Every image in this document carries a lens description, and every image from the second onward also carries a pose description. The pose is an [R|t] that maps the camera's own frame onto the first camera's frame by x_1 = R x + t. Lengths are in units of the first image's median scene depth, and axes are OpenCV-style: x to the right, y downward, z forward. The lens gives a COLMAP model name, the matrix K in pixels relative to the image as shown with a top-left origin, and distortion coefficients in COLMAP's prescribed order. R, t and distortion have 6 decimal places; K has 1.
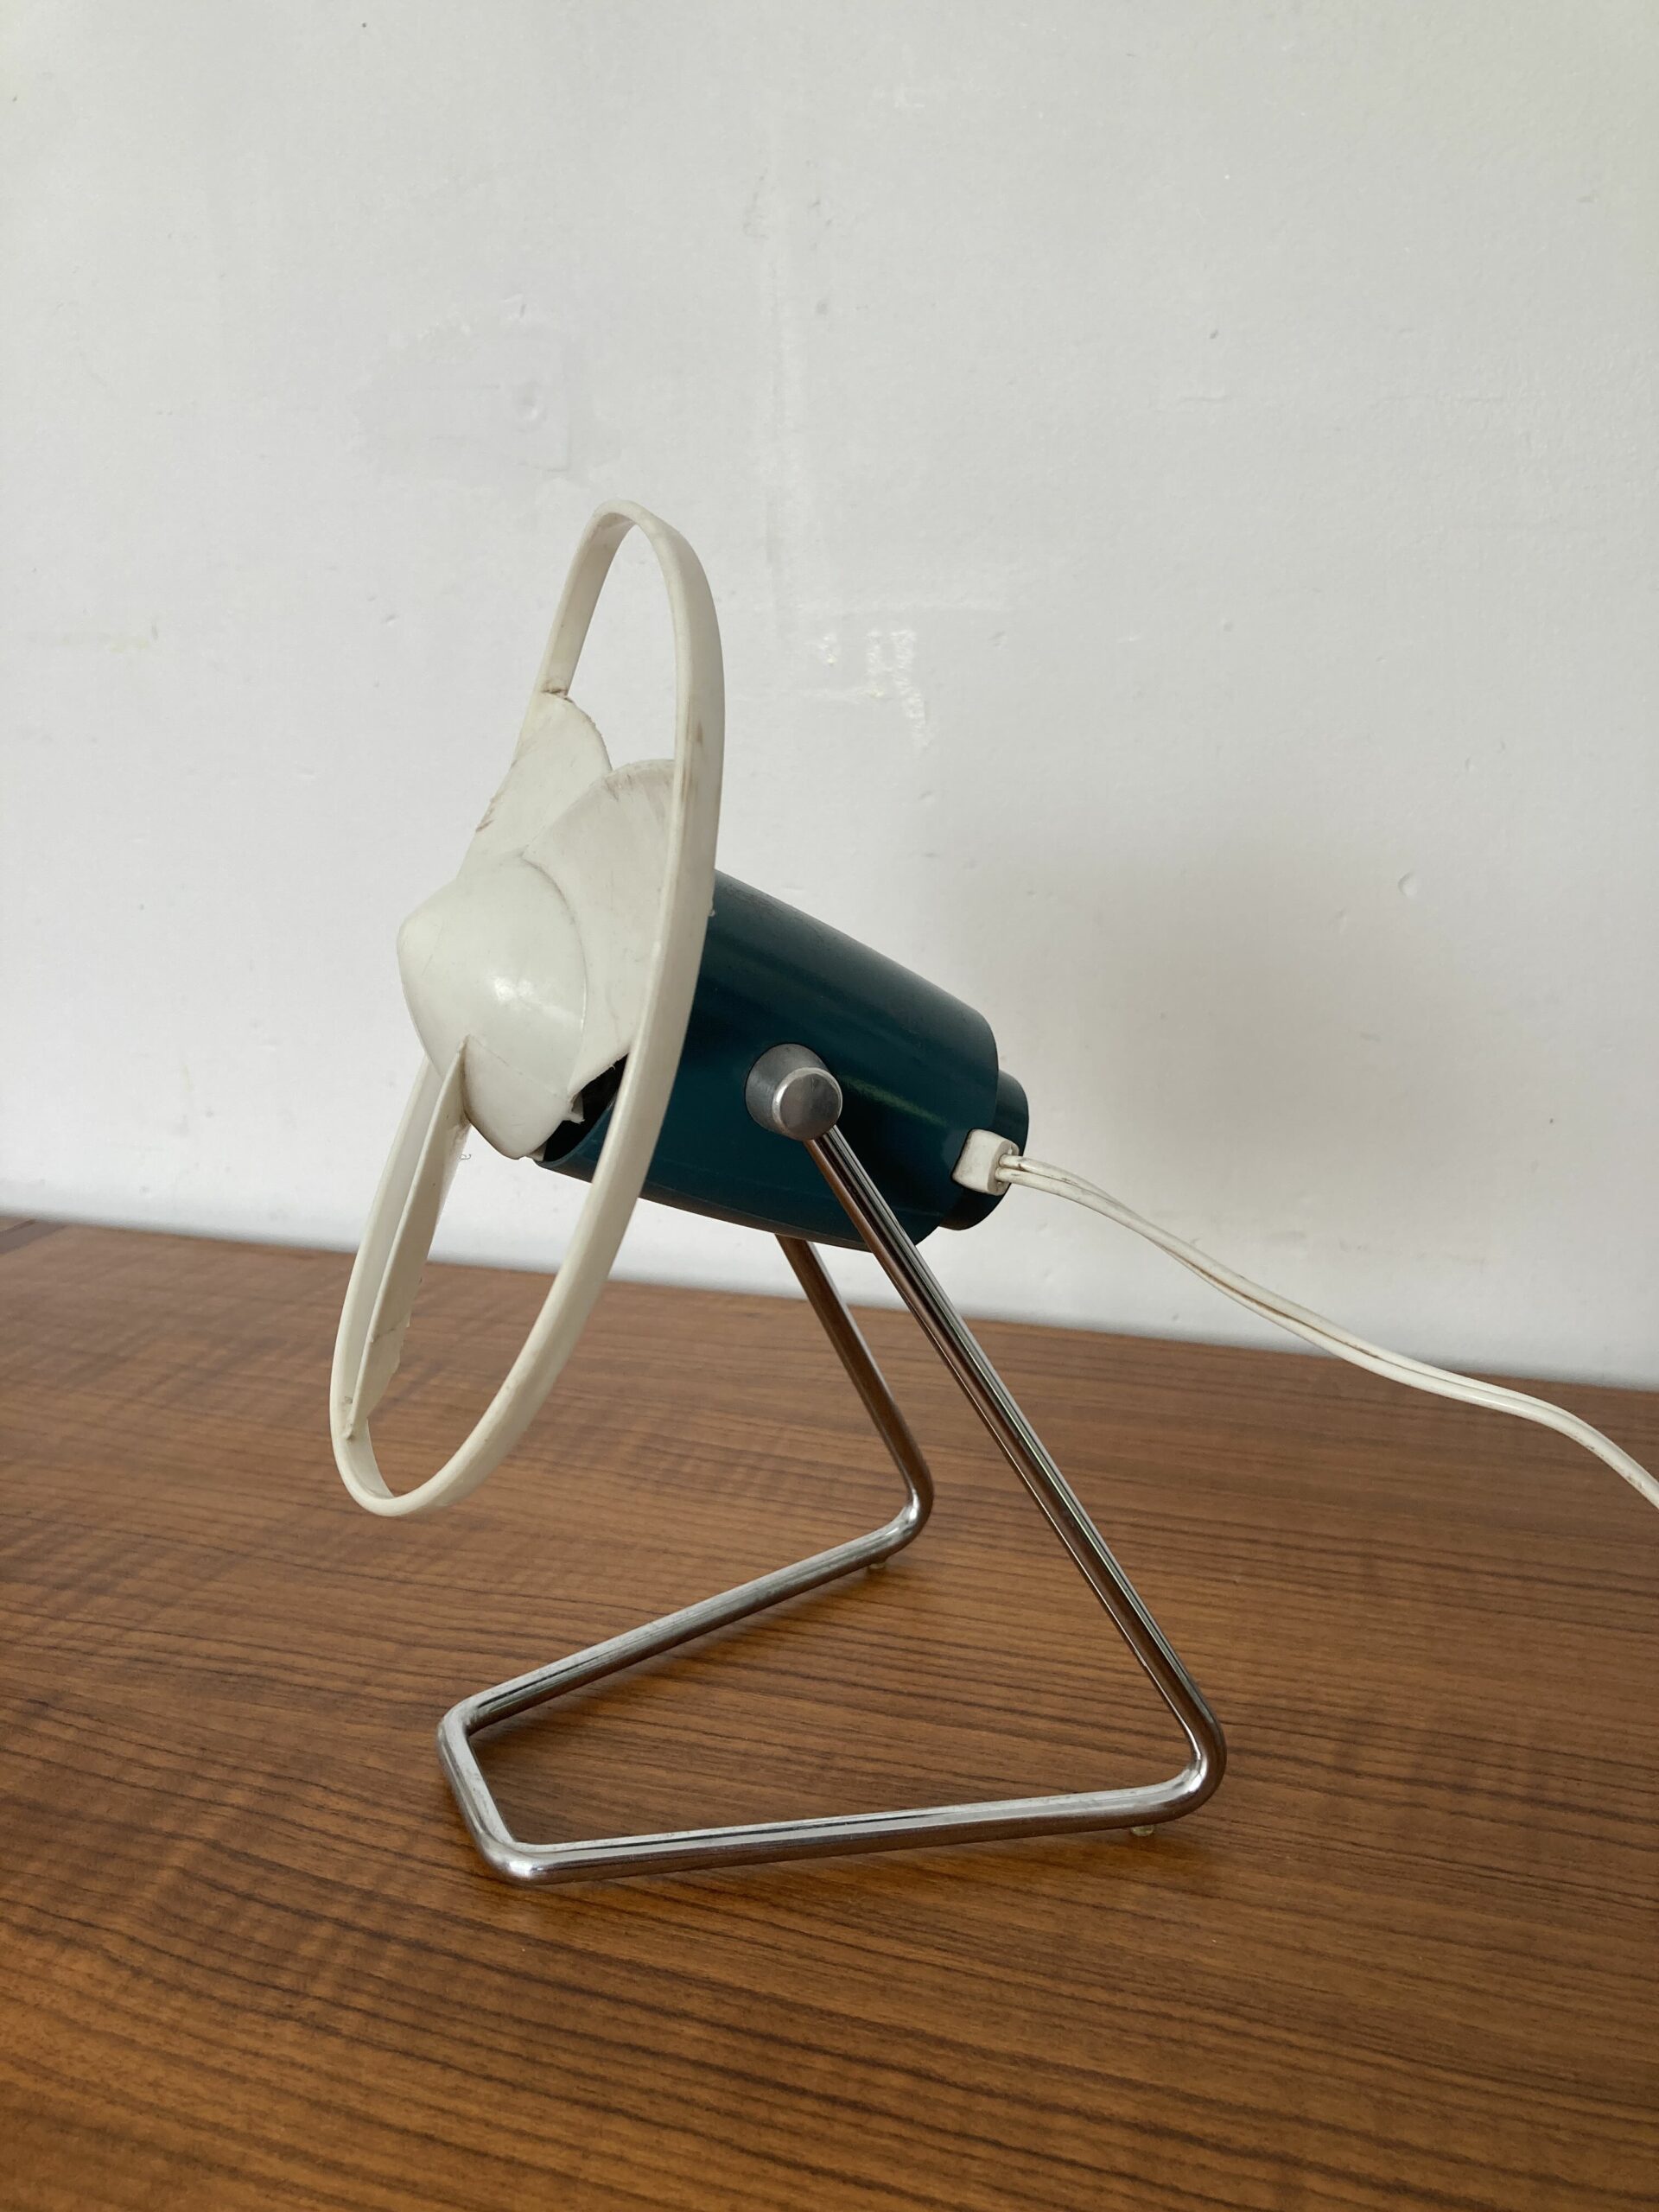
lens RADIAL K [[1871.3, 0, 797.0], [0, 1871.3, 1128.3], [0, 0, 1]] dist [0.002641, 0.003514]
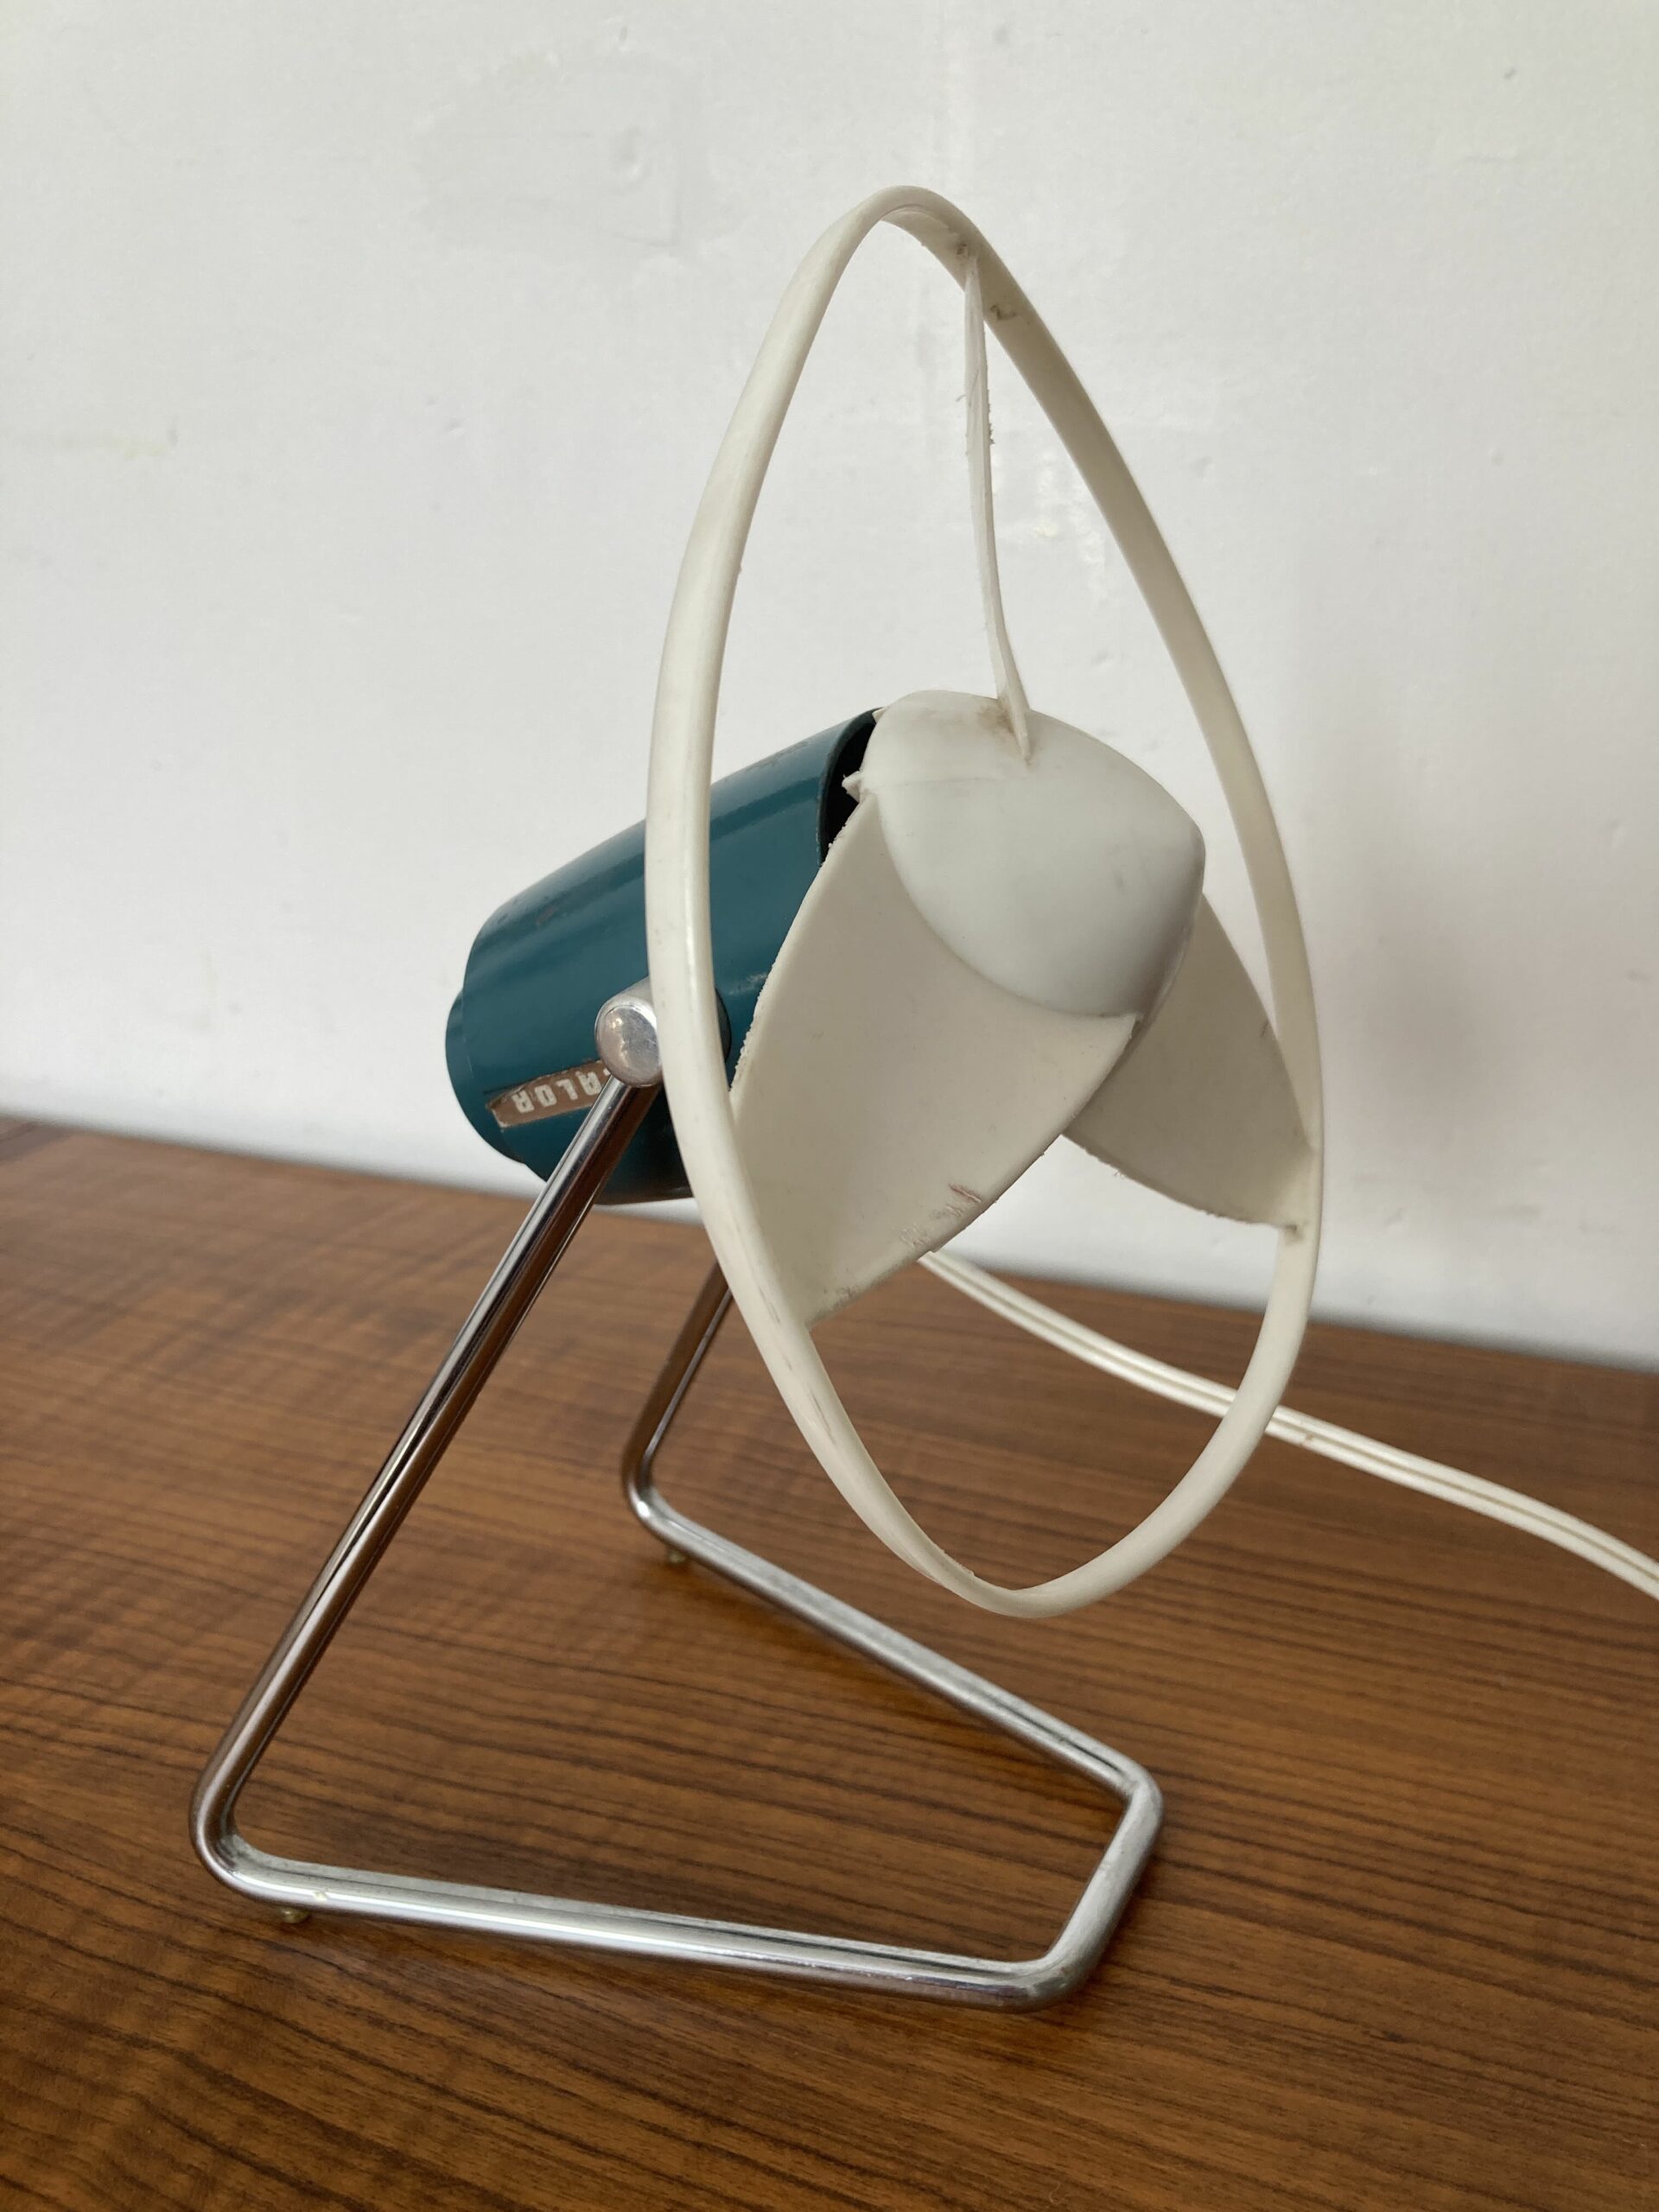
lens RADIAL K [[1871.3, 0, 829.5], [0, 1871.3, 1124.9], [0, 0, 1]] dist [0.002641, 0.003514]
pose [[0.999466, 0.031327, -0.009344, -0.056552], [-0.030597, 0.997071, 0.070095, -0.046437], [0.011513, -0.069771, 0.997497, 0.264537]]
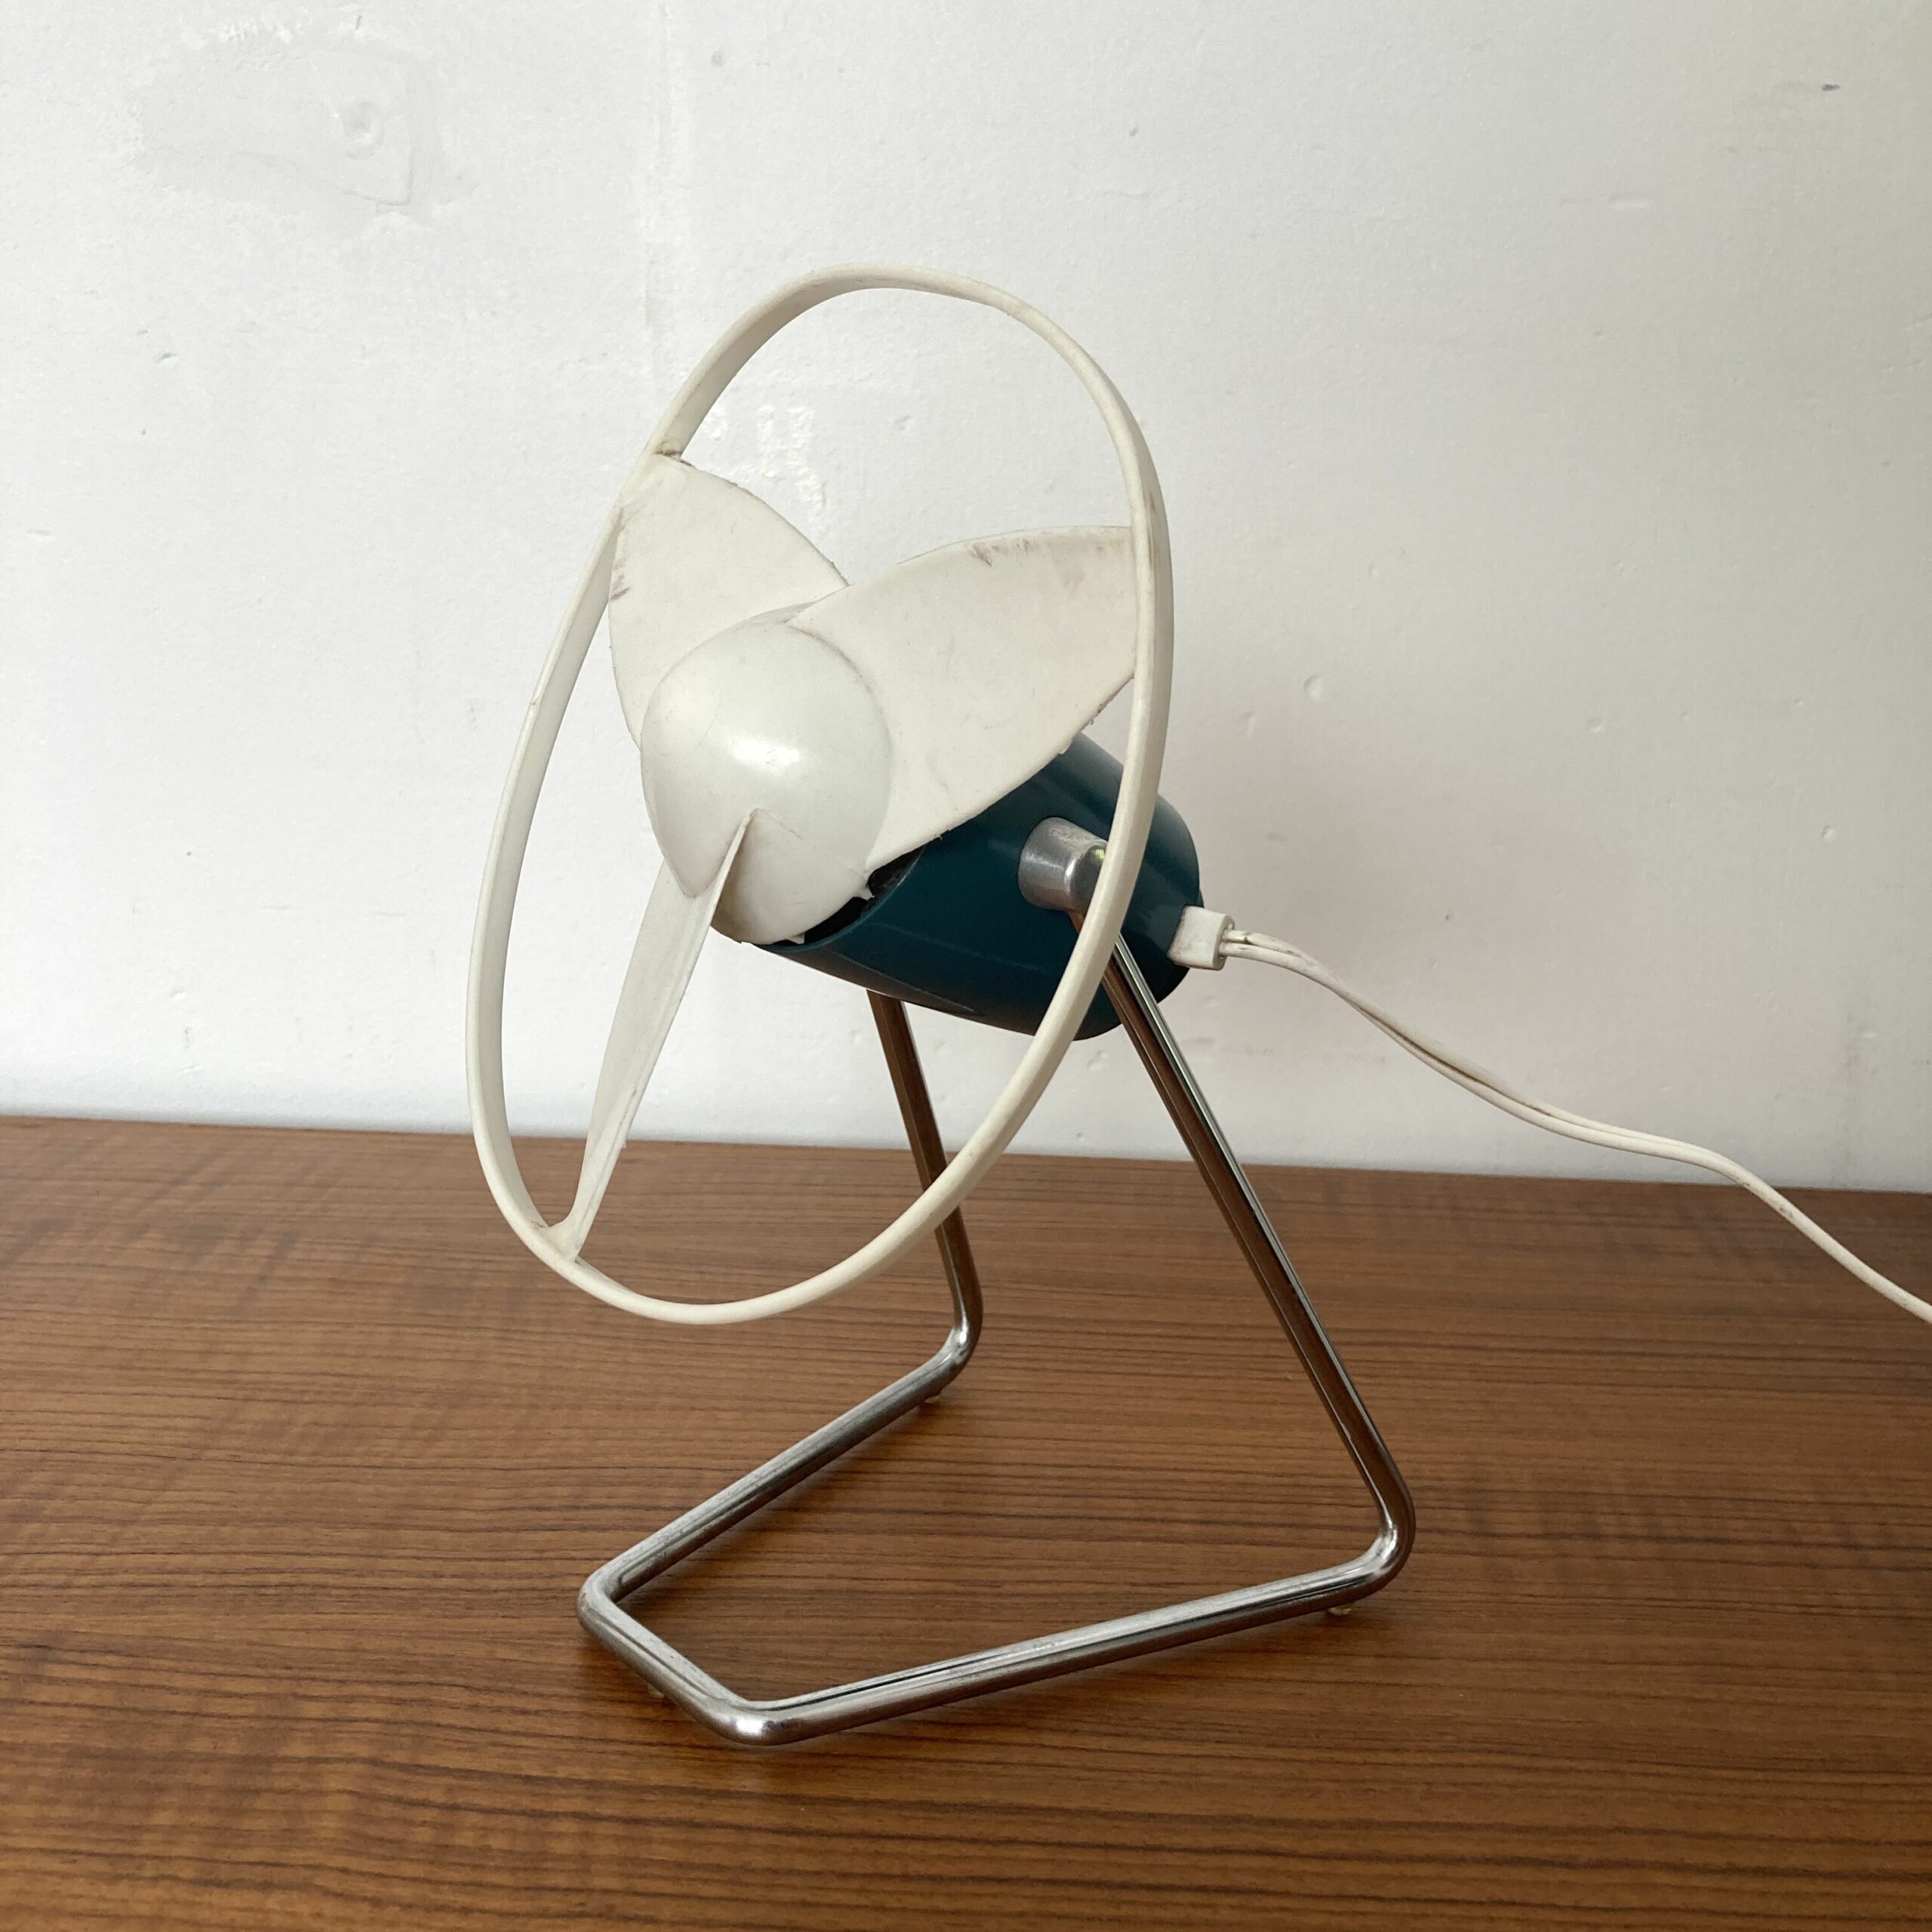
lens RADIAL K [[2191.5, 0, 946.1], [0, 2191.5, 836.7], [0, 0, 1]] dist [0.008717, 0.000000]
pose [[0.944110, -0.006134, 0.329574, -0.367053], [0.029083, 0.997478, -0.064749, 0.031381], [-0.328346, 0.070715, 0.941907, -0.056339]]
